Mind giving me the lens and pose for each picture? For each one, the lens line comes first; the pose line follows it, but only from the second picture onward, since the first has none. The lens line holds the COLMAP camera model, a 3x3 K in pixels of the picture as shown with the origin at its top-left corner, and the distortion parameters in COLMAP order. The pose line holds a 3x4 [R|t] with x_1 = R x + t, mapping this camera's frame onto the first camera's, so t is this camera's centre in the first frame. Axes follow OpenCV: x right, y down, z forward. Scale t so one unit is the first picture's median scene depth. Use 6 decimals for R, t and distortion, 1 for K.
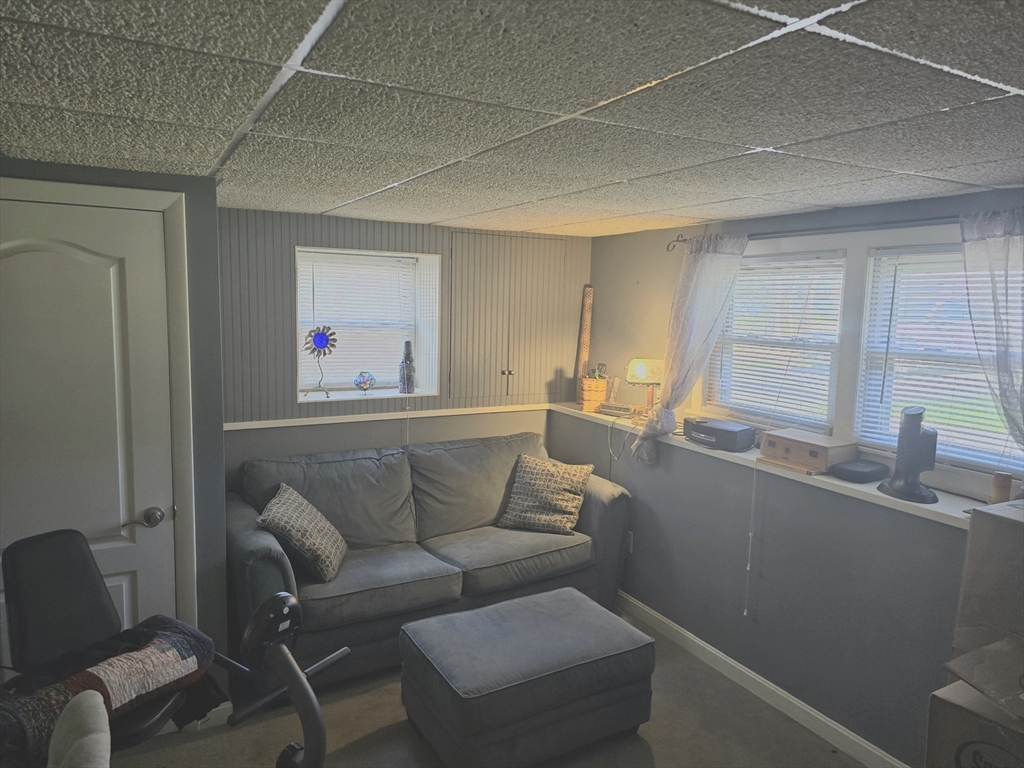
lens RADIAL K [[688.3, 0, 514.0], [0, 688.3, 378.3], [0, 0, 1]] dist [0.066224, -0.065142]
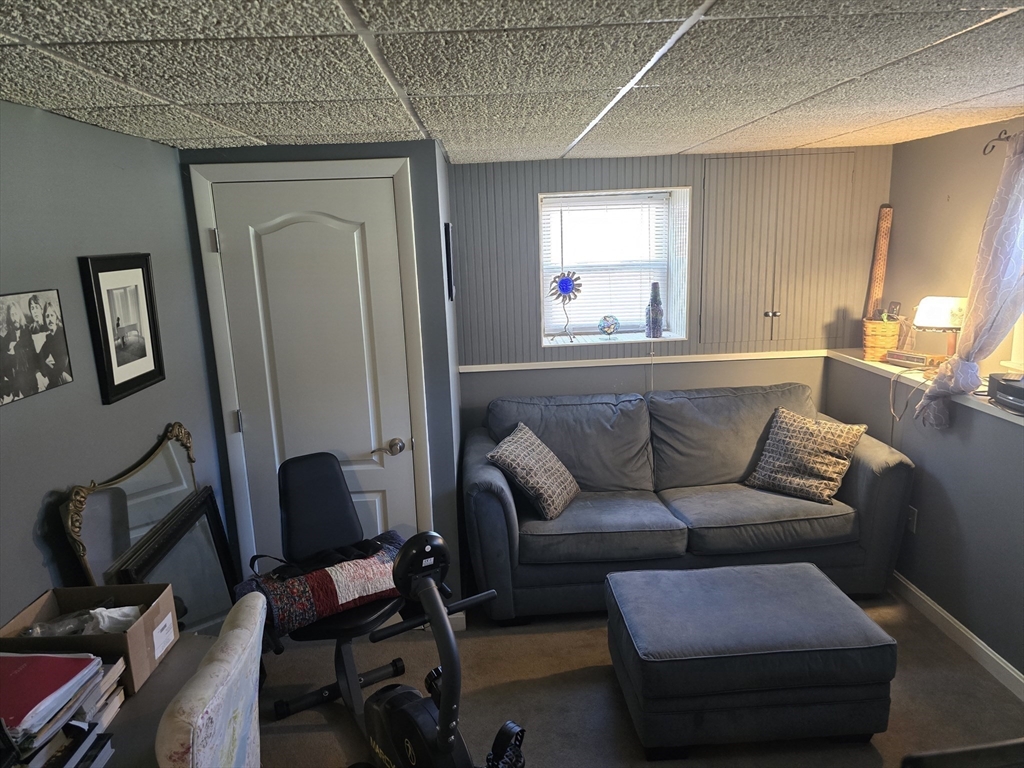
lens RADIAL K [[688.3, 0, 505.0], [0, 688.3, 376.0], [0, 0, 1]] dist [0.066224, -0.065142]
pose [[0.887232, 0.033473, -0.460107, 0.122603], [0.008168, 0.996068, 0.088215, -0.013325], [0.461250, -0.082026, 0.883470, 0.056485]]
